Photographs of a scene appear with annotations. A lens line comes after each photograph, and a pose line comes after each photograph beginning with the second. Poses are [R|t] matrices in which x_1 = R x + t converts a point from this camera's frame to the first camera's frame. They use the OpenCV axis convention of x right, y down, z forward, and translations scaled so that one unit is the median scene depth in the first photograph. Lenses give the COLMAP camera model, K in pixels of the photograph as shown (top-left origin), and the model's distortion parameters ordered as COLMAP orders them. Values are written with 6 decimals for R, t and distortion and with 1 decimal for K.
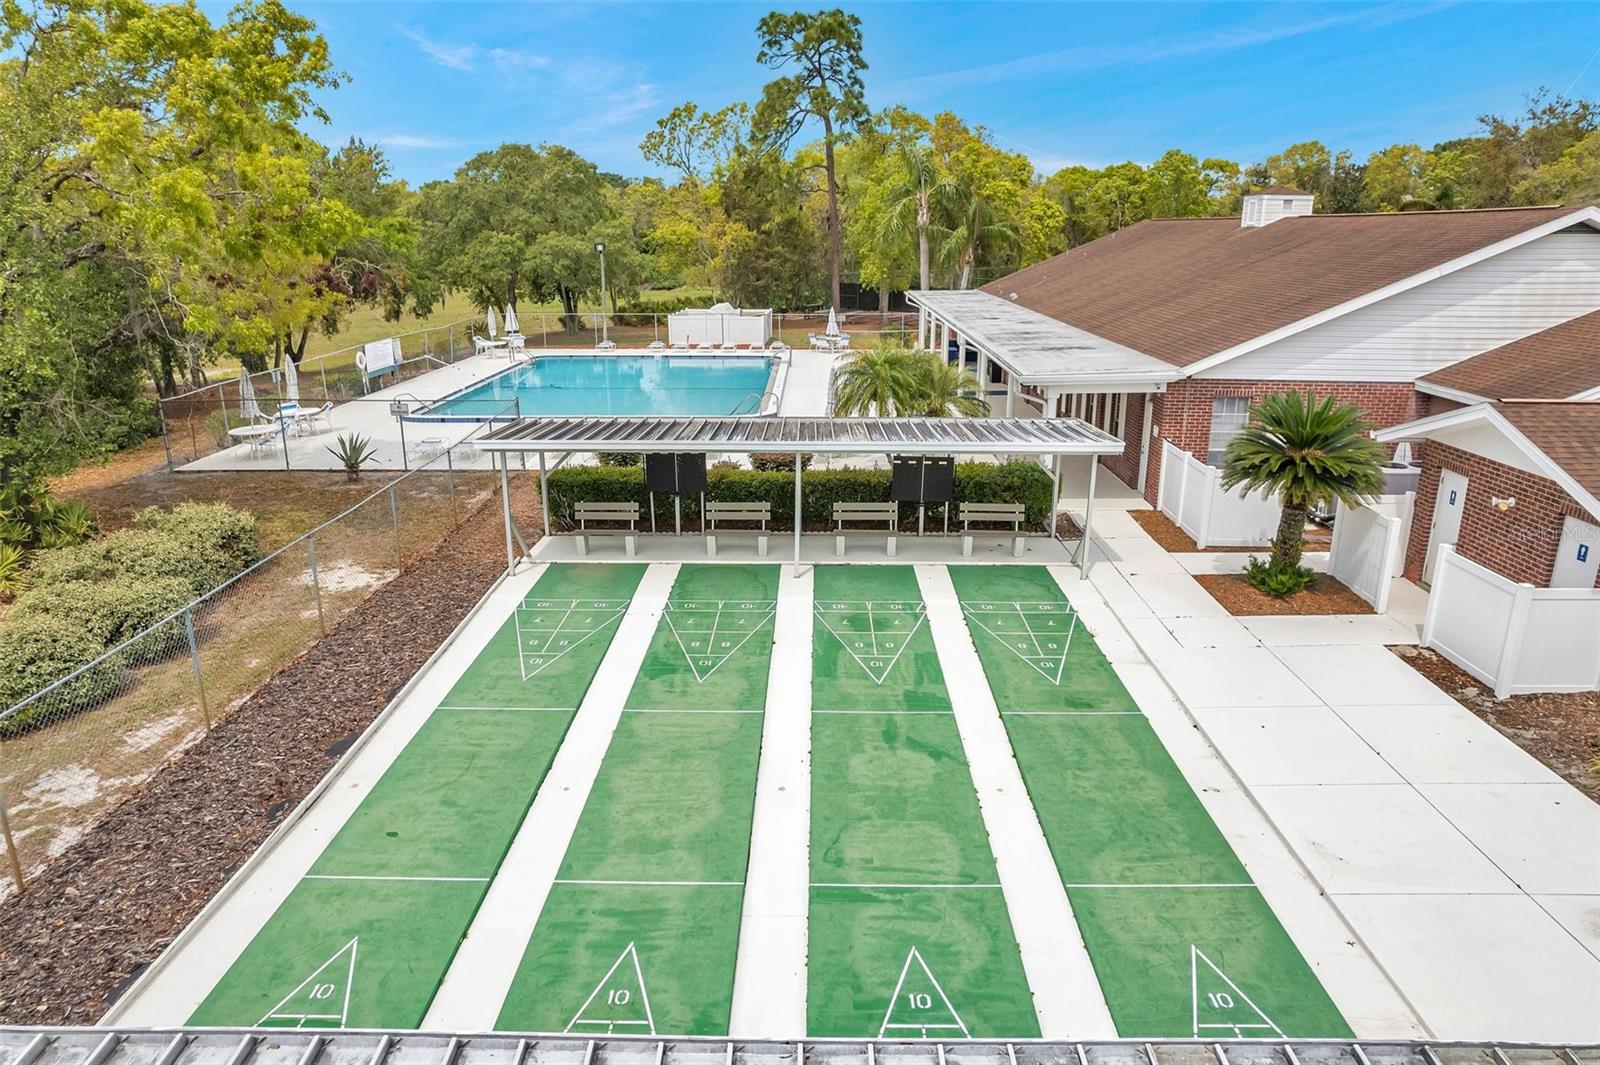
lens RADIAL K [[1051.5, 0, 795.7], [0, 1051.5, 527.9], [0, 0, 1]] dist [-0.091205, 0.085040]
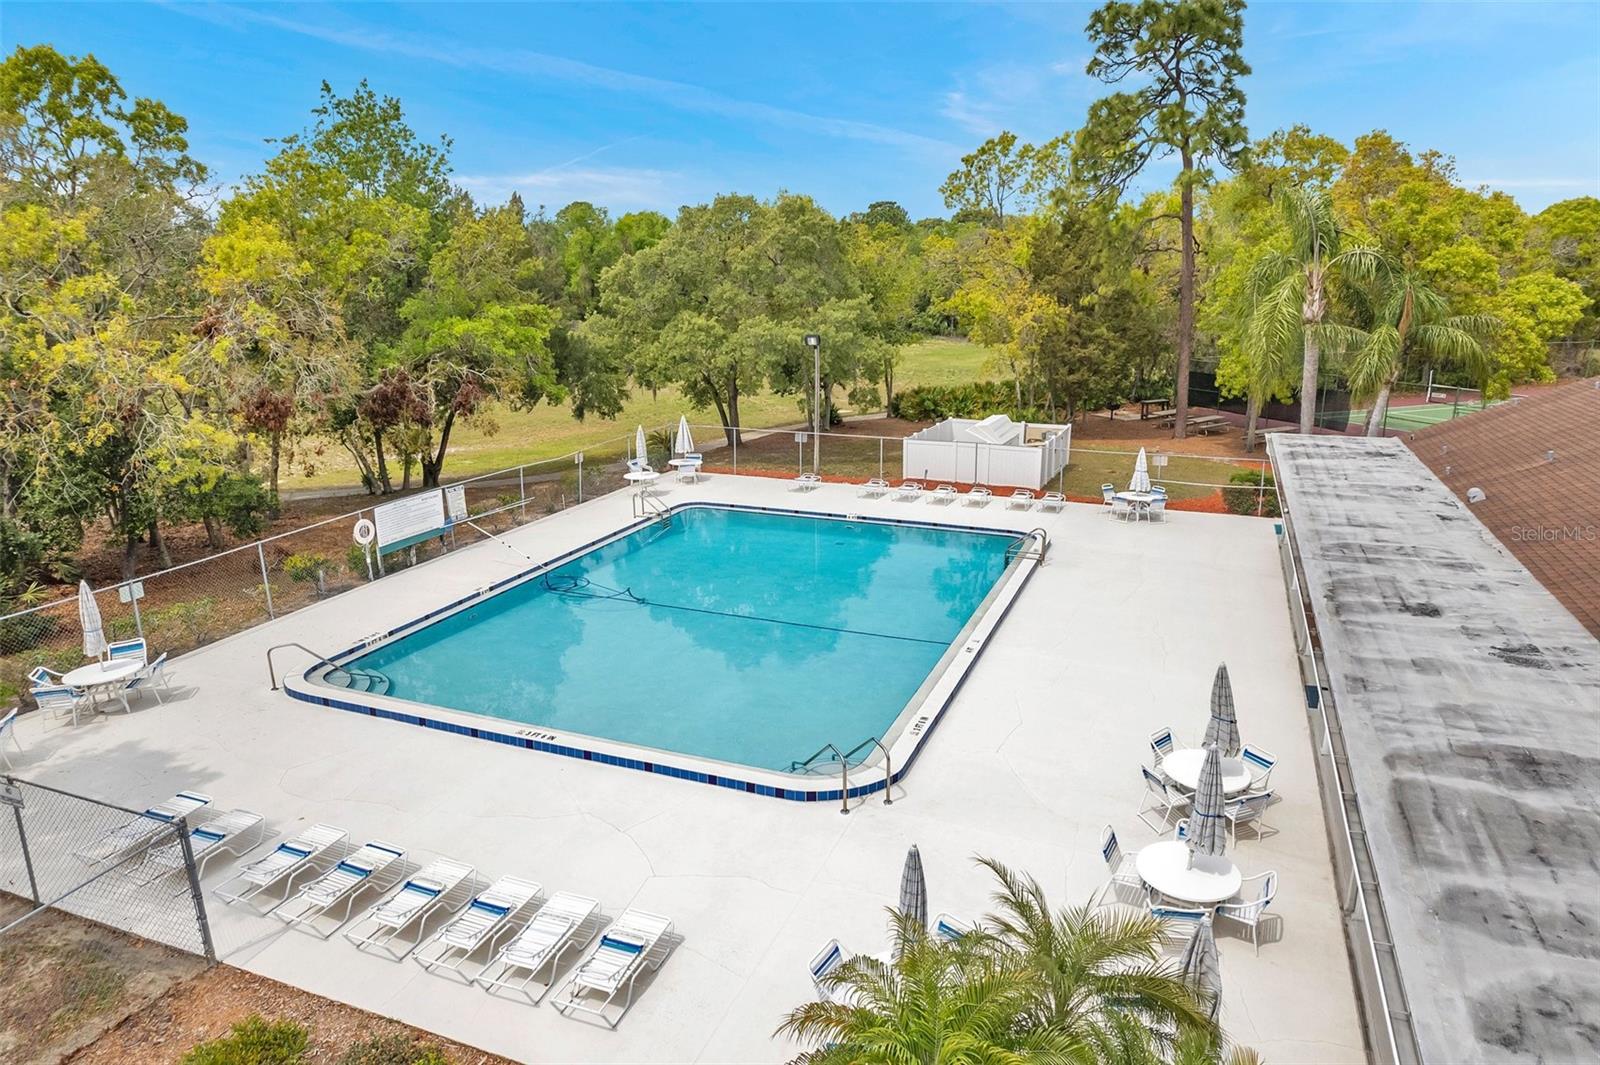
lens RADIAL K [[1051.5, 0, 795.7], [0, 1051.5, 527.9], [0, 0, 1]] dist [-0.091205, 0.085040]
pose [[0.933471, 0.084318, -0.348600, 0.050272], [-0.093717, 0.995547, -0.010152, -0.109928], [0.346191, 0.042146, 0.937217, 0.271871]]
